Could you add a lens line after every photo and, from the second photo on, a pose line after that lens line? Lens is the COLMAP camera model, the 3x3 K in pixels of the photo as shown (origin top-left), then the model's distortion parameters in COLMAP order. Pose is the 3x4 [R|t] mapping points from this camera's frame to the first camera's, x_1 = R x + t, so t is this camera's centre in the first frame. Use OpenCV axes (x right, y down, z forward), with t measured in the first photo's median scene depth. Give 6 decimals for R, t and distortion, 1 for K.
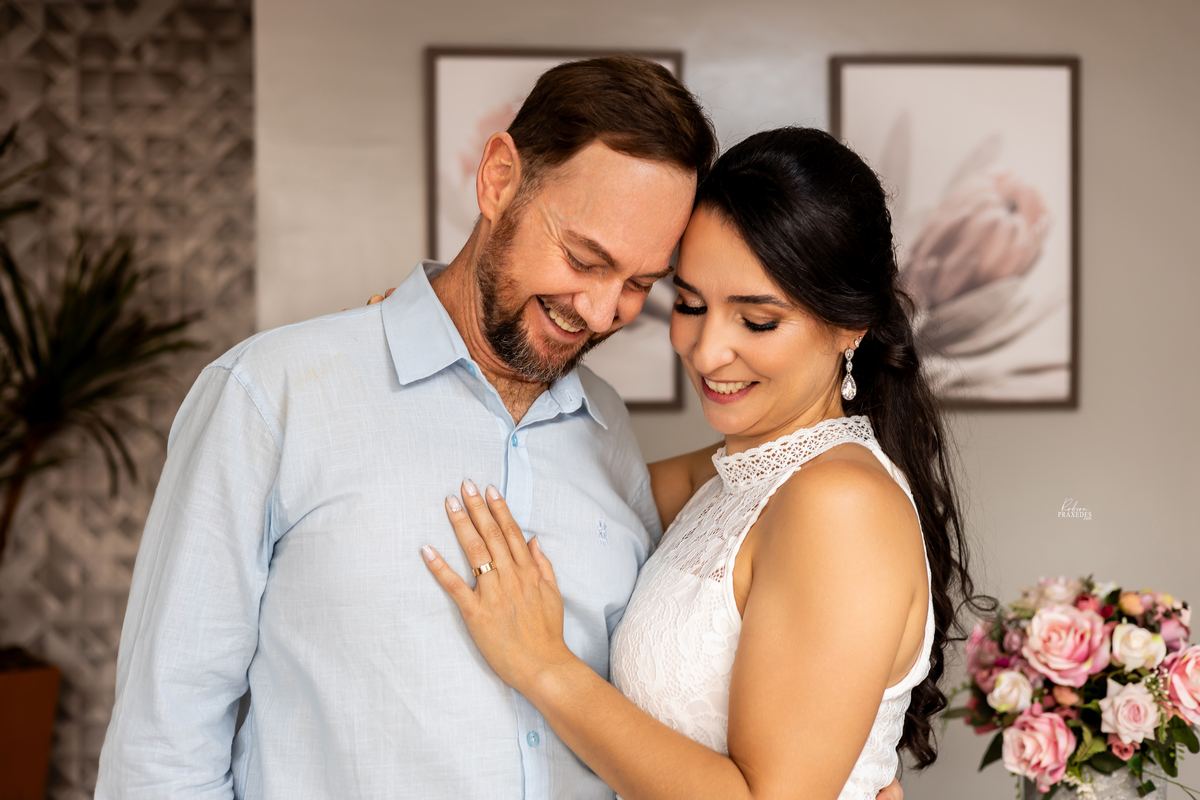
lens RADIAL K [[1647.6, 0, 600.0], [0, 1647.6, 400.0], [0, 0, 1]] dist [0.006243, 0.065073]
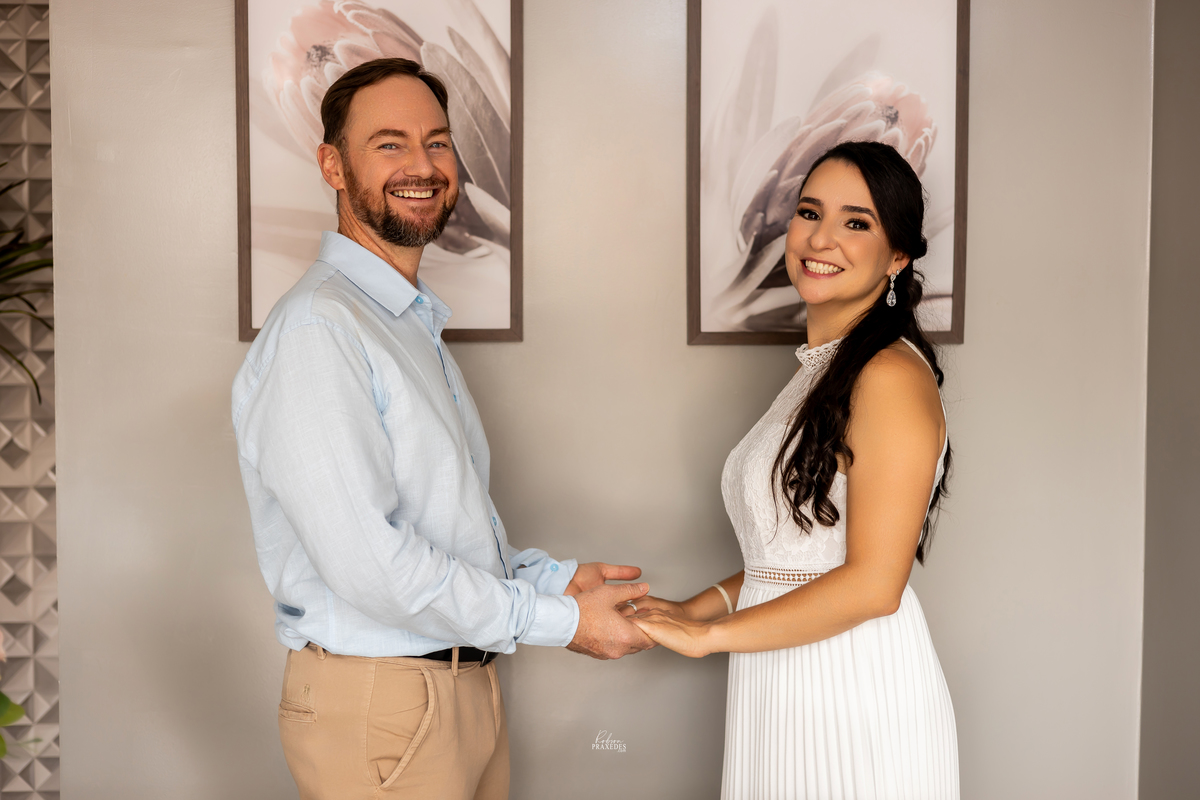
lens RADIAL K [[1647.6, 0, 600.0], [0, 1647.6, 400.0], [0, 0, 1]] dist [0.006243, 0.065073]
pose [[0.998822, 0.009889, -0.047508, 0.135748], [-0.007471, 0.998680, 0.050813, -0.007553], [0.047948, -0.050398, 0.997578, 0.088233]]
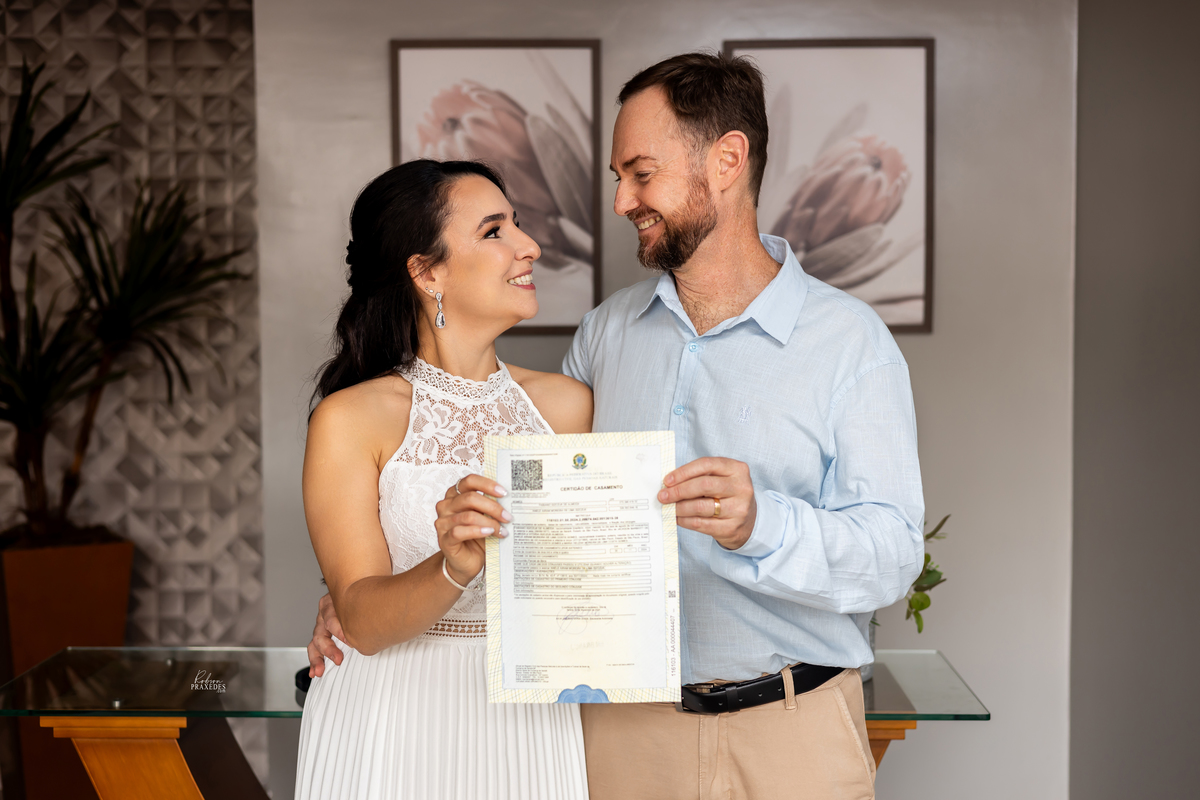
lens RADIAL K [[1699.0, 0, 600.0], [0, 1699.0, 400.0], [0, 0, 1]] dist [-0.002134, 0.066023]
pose [[0.995697, 0.004262, -0.092569, 0.164859], [0.000860, 0.998474, 0.055225, -0.014132], [0.092663, -0.055067, 0.994174, -0.260740]]
